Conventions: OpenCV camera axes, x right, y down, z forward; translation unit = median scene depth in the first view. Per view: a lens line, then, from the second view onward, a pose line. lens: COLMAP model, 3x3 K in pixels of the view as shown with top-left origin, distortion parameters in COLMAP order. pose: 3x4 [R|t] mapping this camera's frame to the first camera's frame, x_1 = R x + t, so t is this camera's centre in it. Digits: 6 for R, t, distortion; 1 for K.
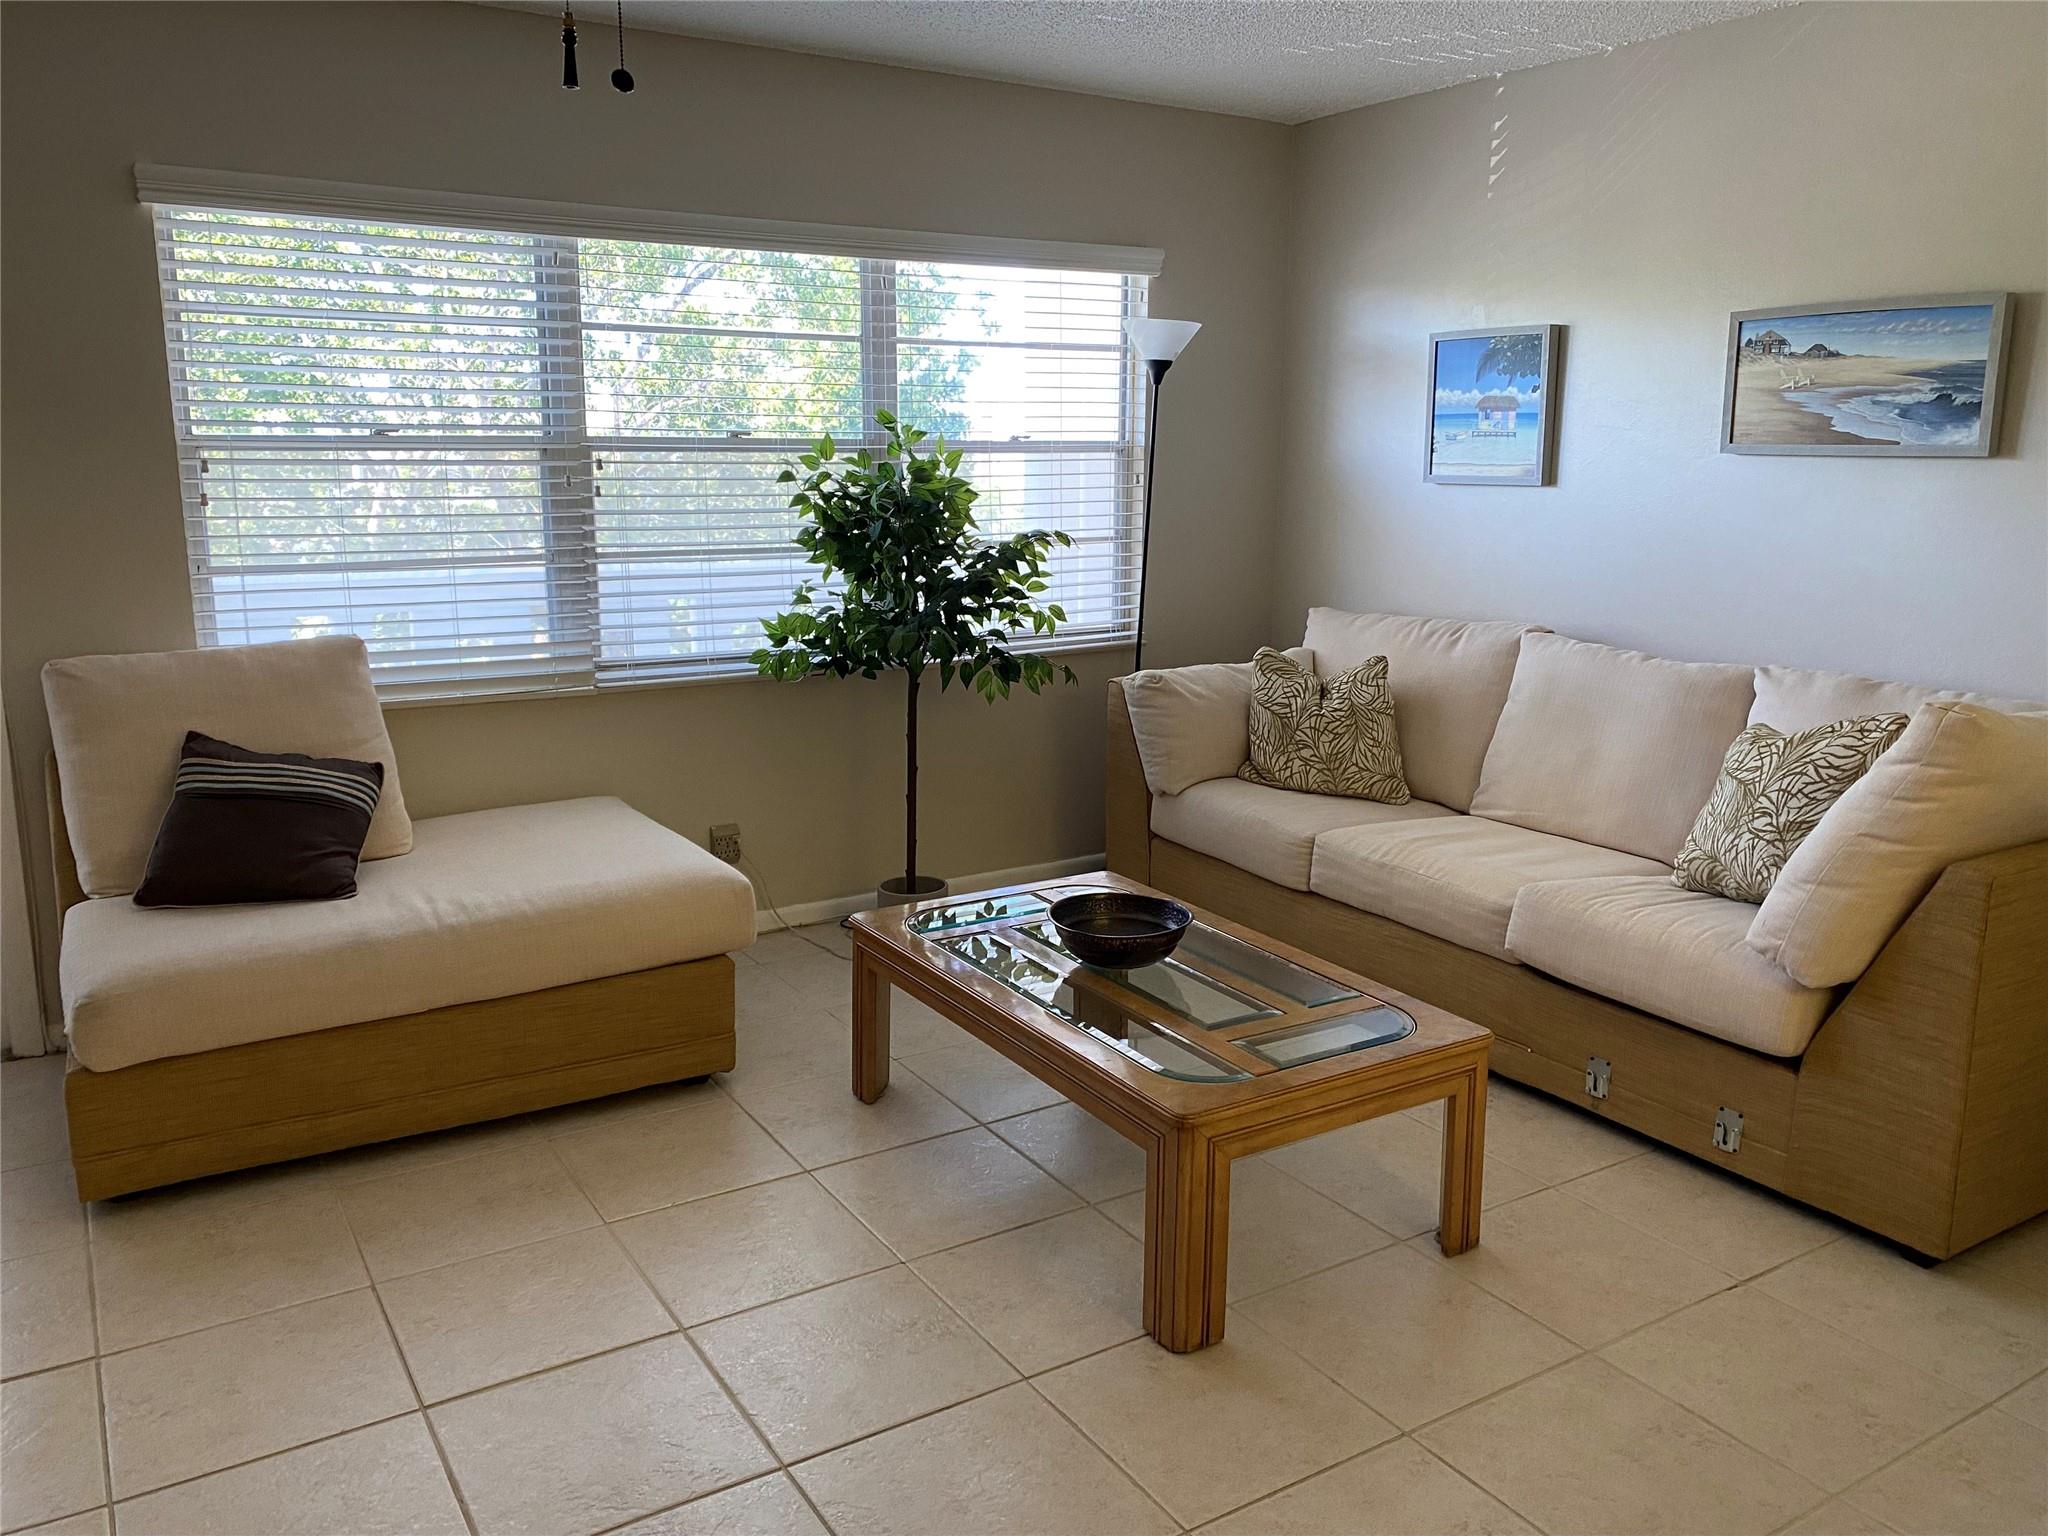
lens RADIAL K [[1547.1, 0, 1010.8], [0, 1547.1, 761.8], [0, 0, 1]] dist [0.035116, -0.073395]
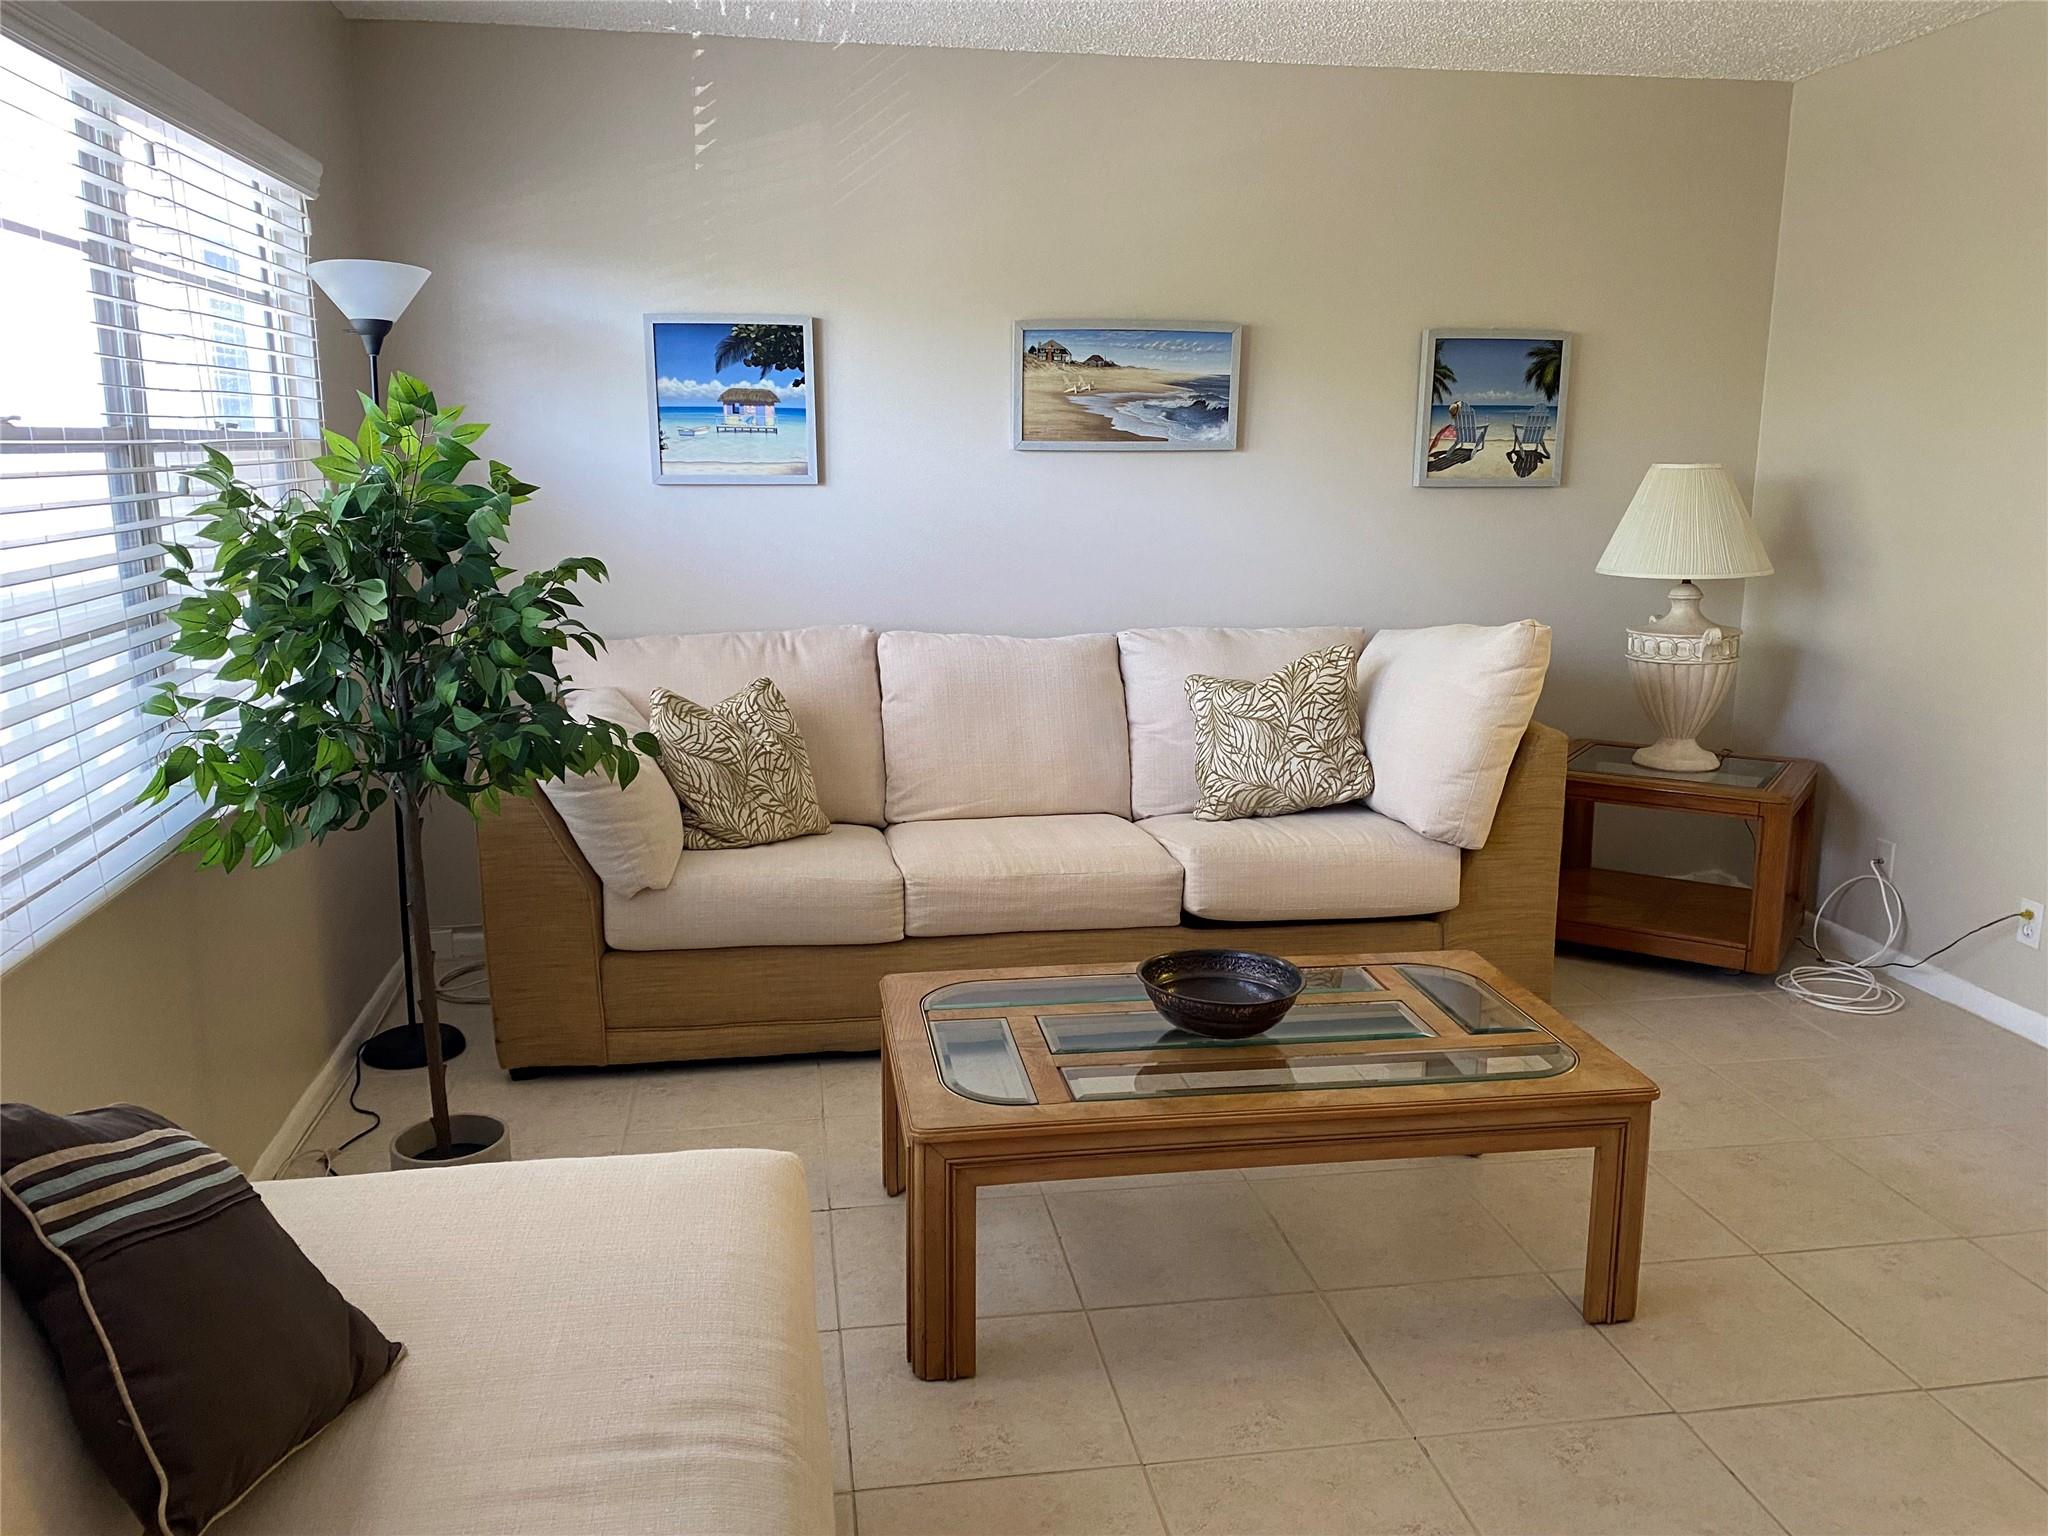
lens RADIAL K [[1547.1, 0, 1010.8], [0, 1547.1, 761.8], [0, 0, 1]] dist [0.035116, -0.073395]
pose [[0.379047, -0.182275, 0.907248, -0.598122], [0.186697, 0.975312, 0.117948, -0.114132], [-0.906349, 0.124673, 0.403719, 0.595525]]
